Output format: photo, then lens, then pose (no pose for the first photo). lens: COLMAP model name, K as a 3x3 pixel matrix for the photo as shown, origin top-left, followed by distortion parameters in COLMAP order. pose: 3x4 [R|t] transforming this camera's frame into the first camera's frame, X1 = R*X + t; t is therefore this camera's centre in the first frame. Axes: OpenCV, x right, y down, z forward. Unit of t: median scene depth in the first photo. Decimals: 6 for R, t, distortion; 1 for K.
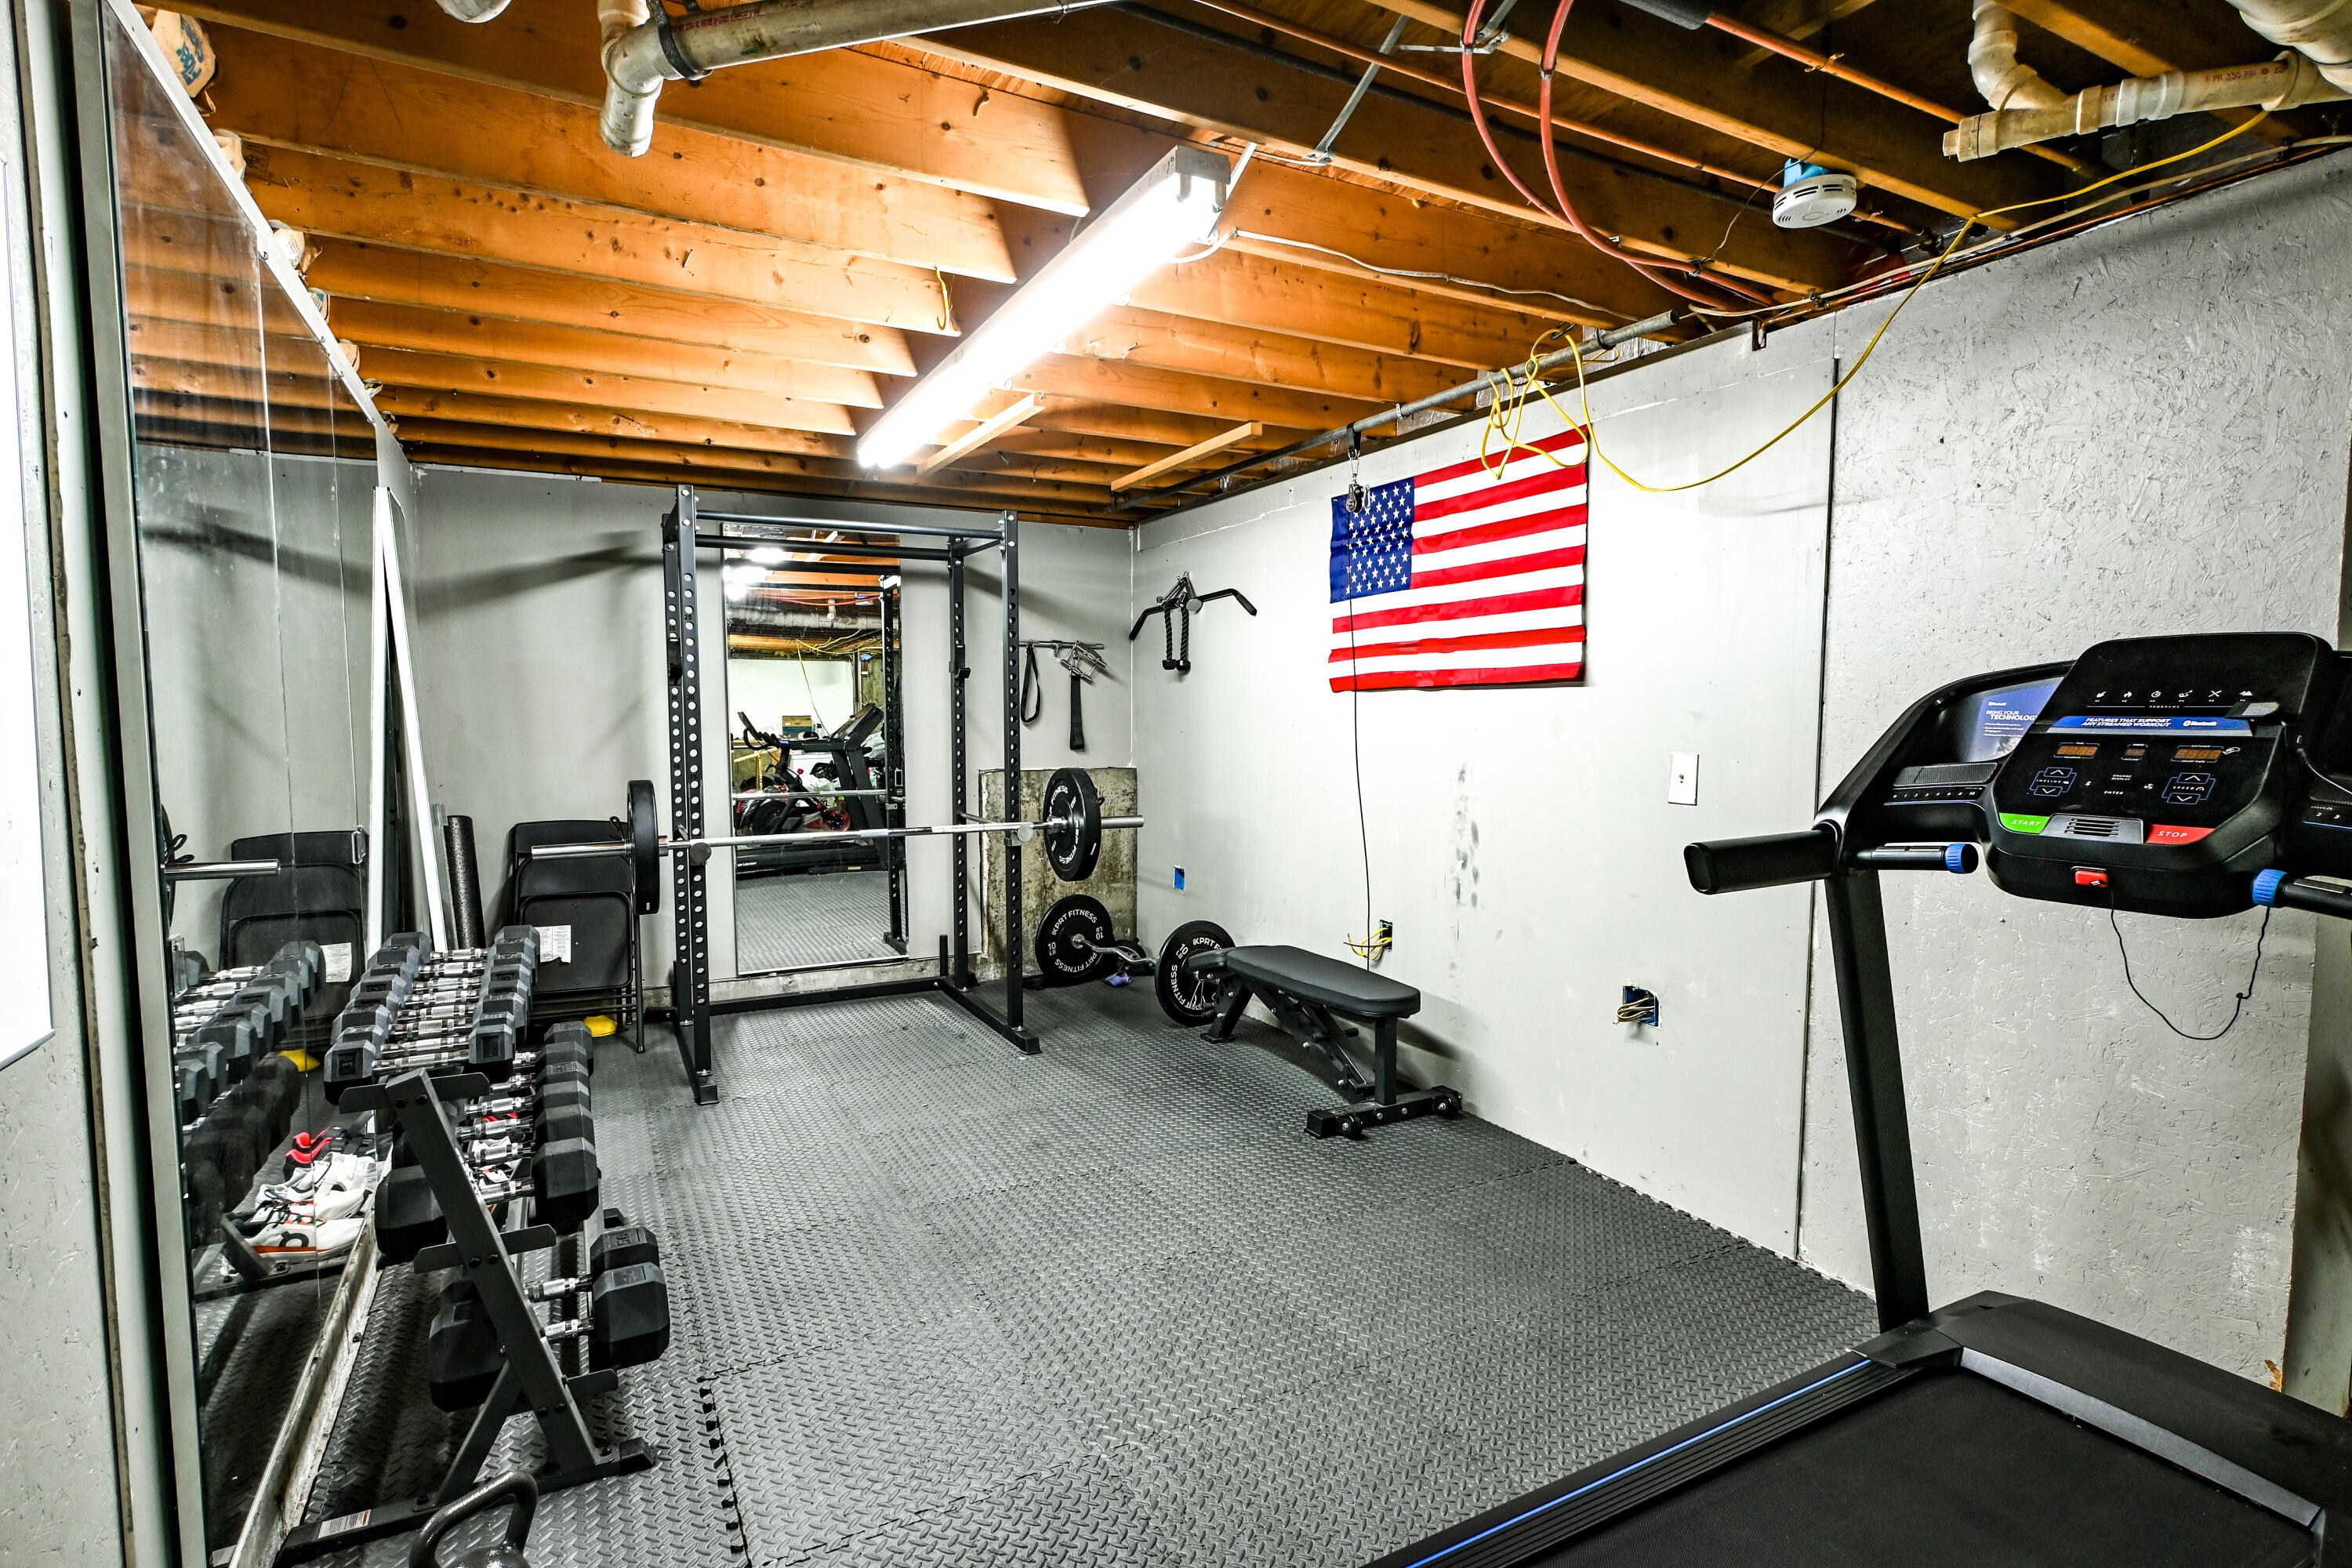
lens RADIAL K [[1152.7, 0, 1177.0], [0, 1152.7, 813.6], [0, 0, 1]] dist [-0.005076, 0.010598]
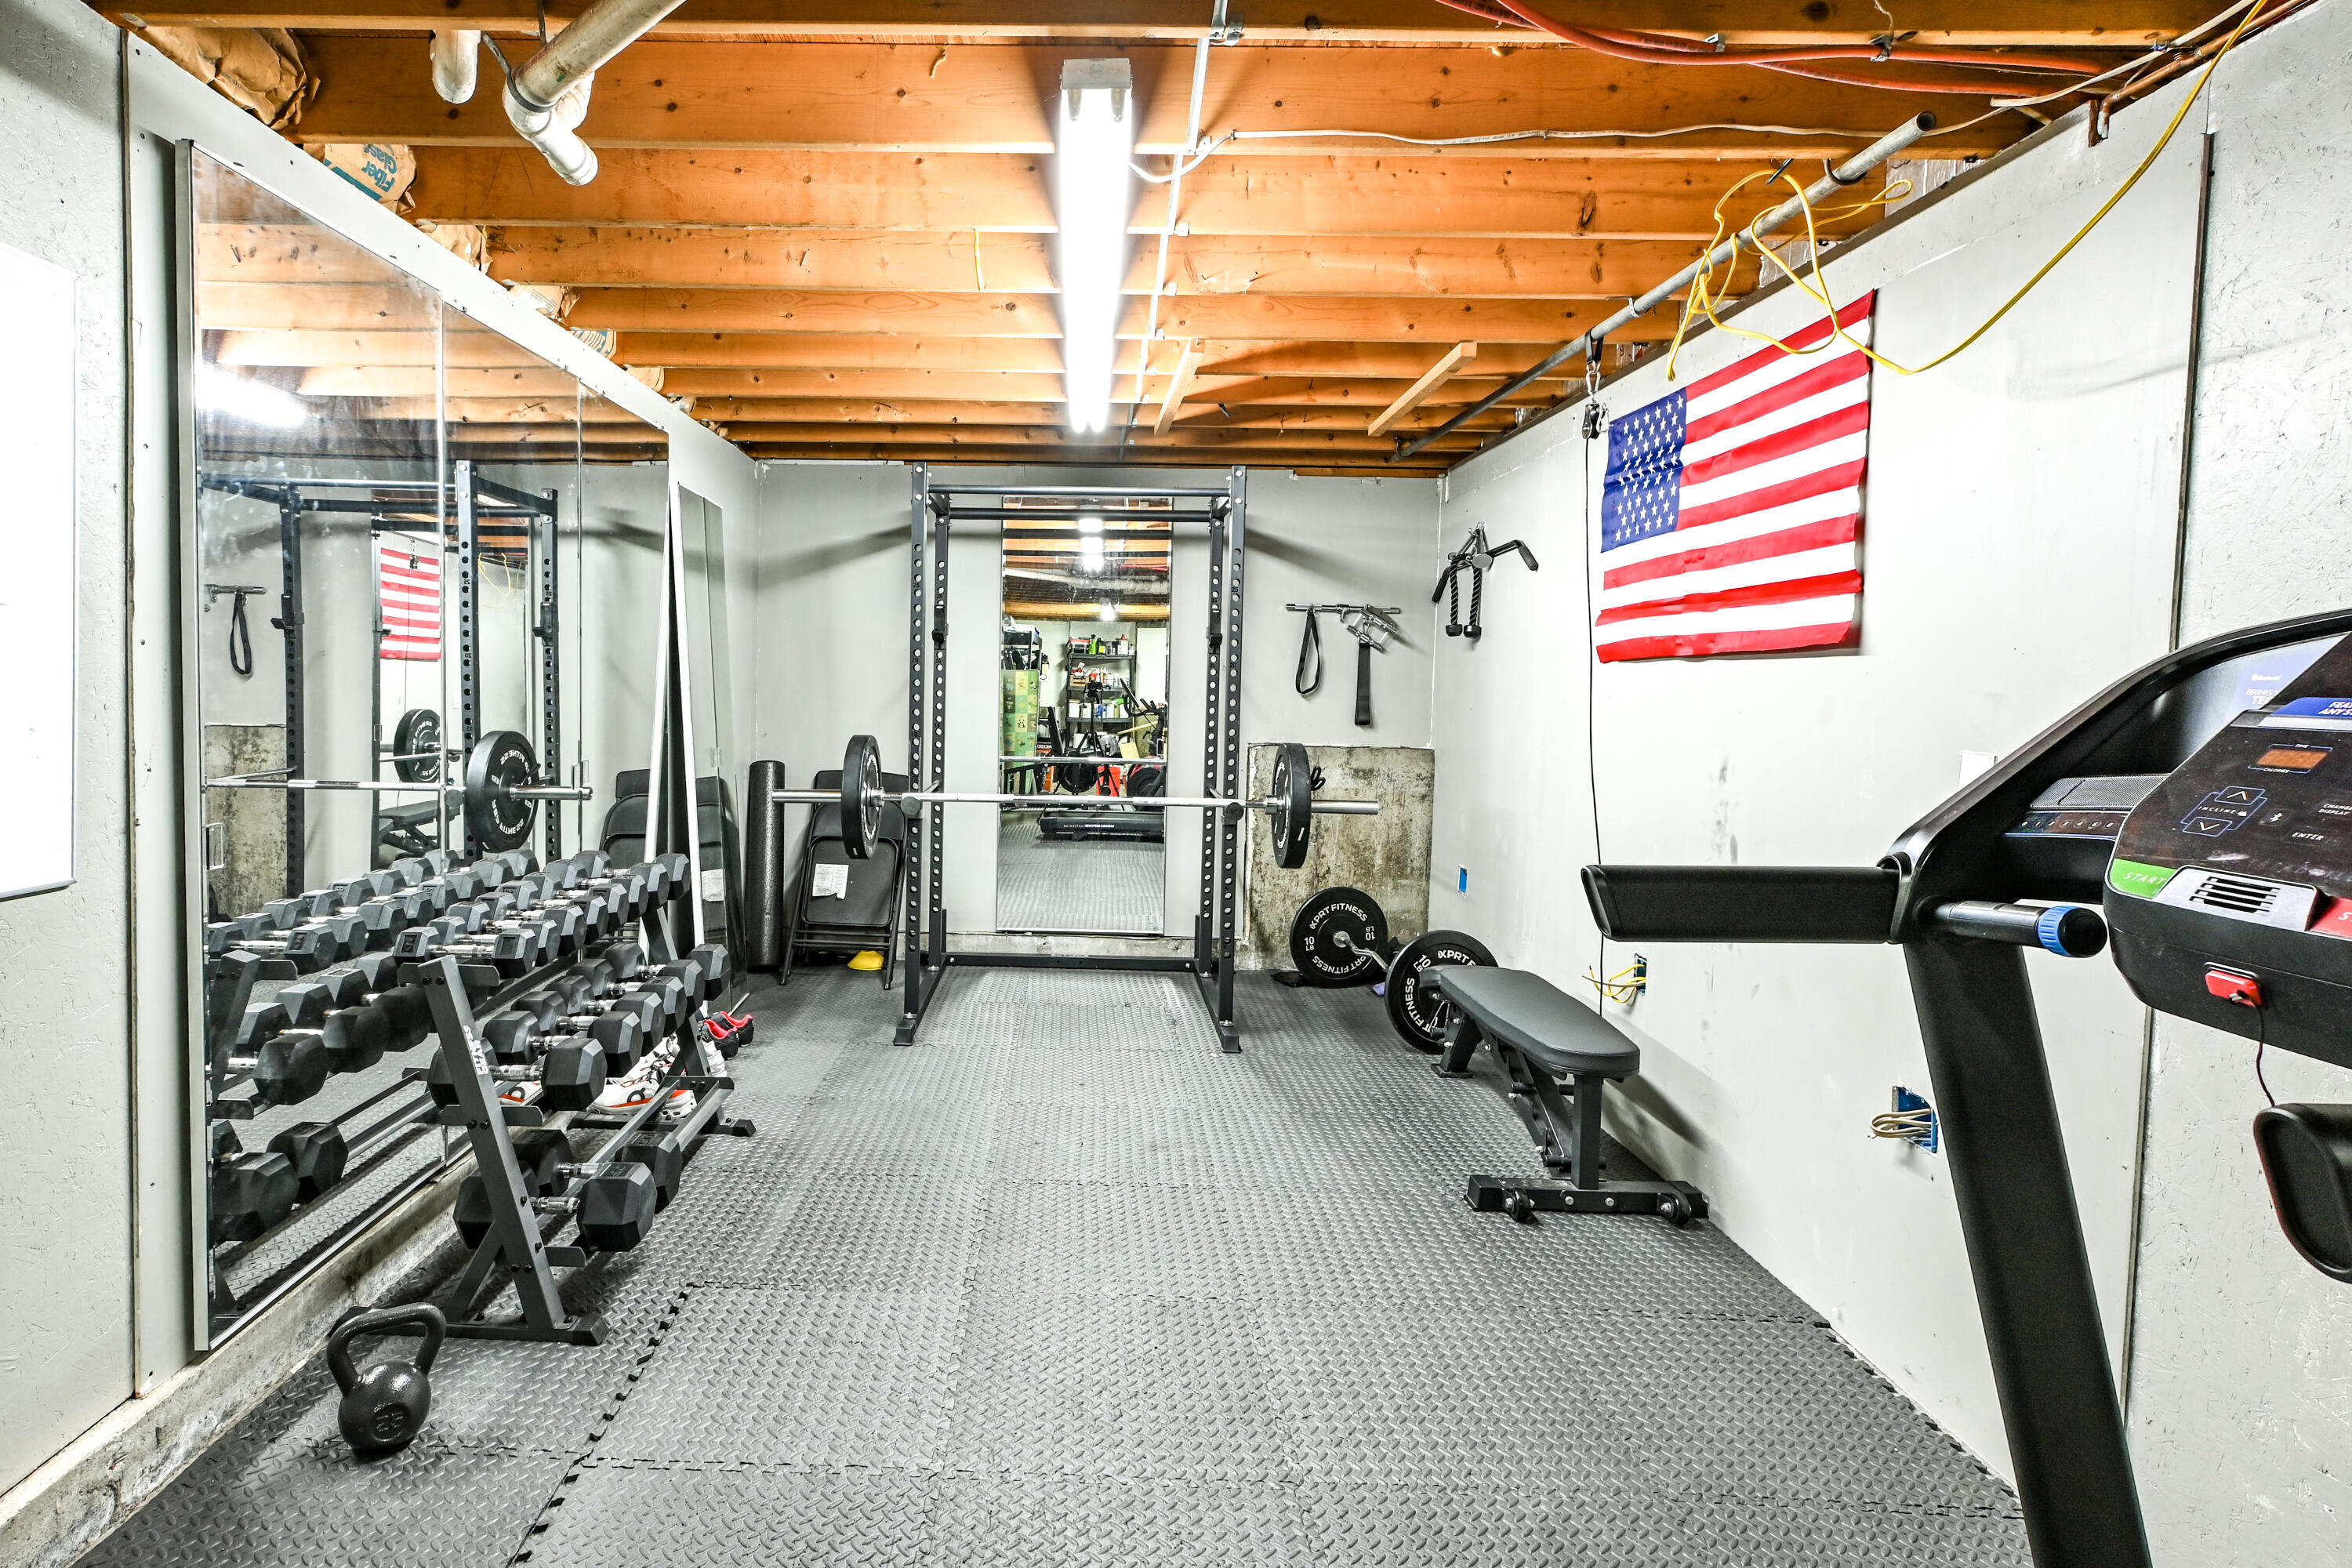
lens RADIAL K [[1239.4, 0, 1175.2], [0, 1239.4, 752.7], [0, 0, 1]] dist [-0.002857, 0.008218]
pose [[0.868855, 0.045632, -0.492959, 0.353194], [-0.064533, 0.997686, -0.021387, -0.006124], [0.490842, 0.050394, 0.869790, 0.123101]]
